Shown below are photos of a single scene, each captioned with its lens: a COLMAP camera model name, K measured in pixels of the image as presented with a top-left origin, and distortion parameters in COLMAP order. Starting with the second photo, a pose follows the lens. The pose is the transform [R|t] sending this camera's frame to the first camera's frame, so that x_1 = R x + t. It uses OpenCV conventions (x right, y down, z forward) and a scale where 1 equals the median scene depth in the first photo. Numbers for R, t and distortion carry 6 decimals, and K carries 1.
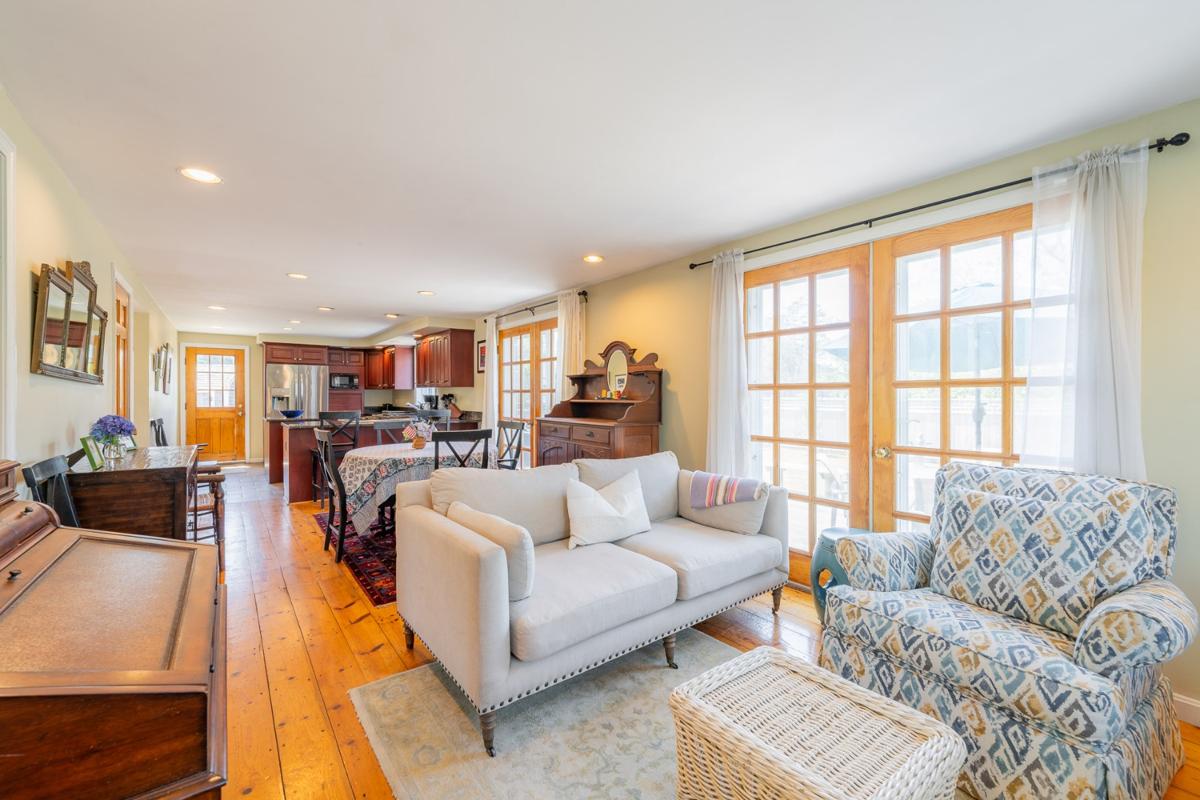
lens RADIAL K [[493.7, 0, 592.6], [0, 493.7, 397.3], [0, 0, 1]] dist [0.017460, 0.000692]
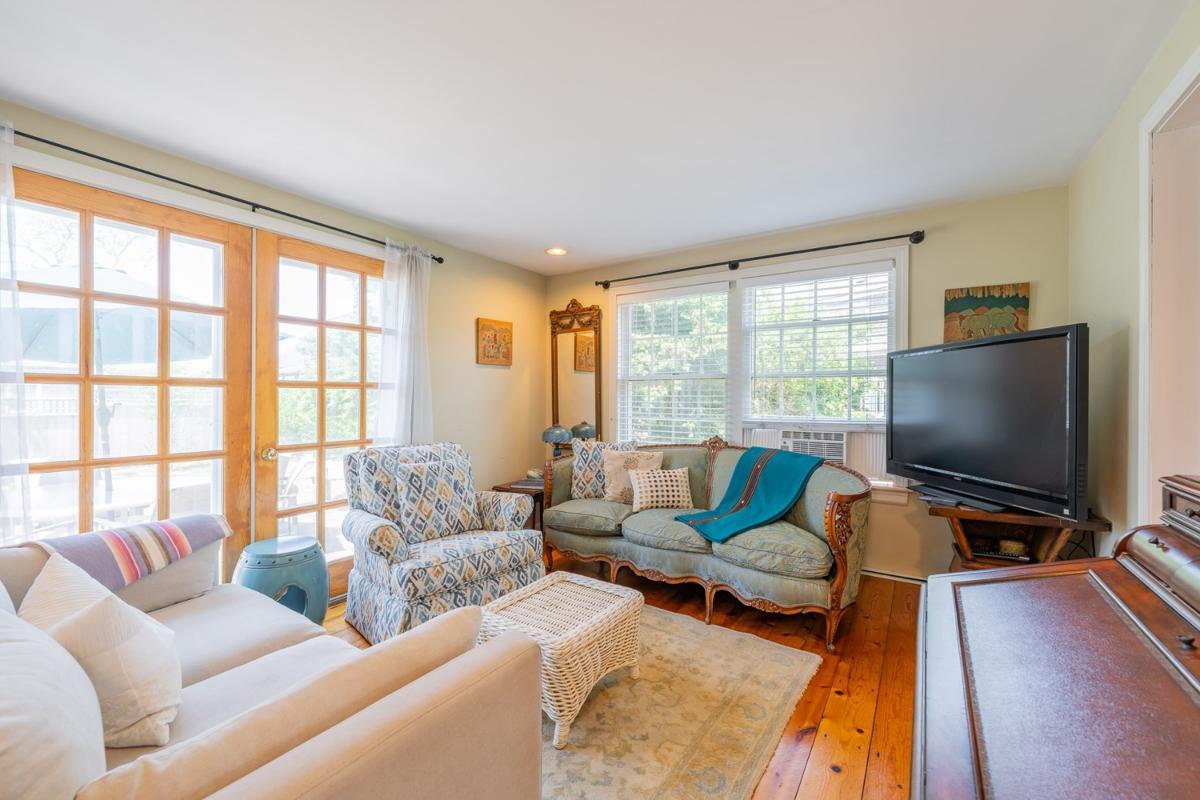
lens RADIAL K [[493.7, 0, 608.0], [0, 493.7, 401.4], [0, 0, 1]] dist [0.017460, 0.000692]
pose [[-0.325894, -0.007214, 0.945379, -0.724349], [0.000034, 0.999971, 0.007642, 0.001837], [-0.945406, 0.002523, -0.325884, 0.935212]]
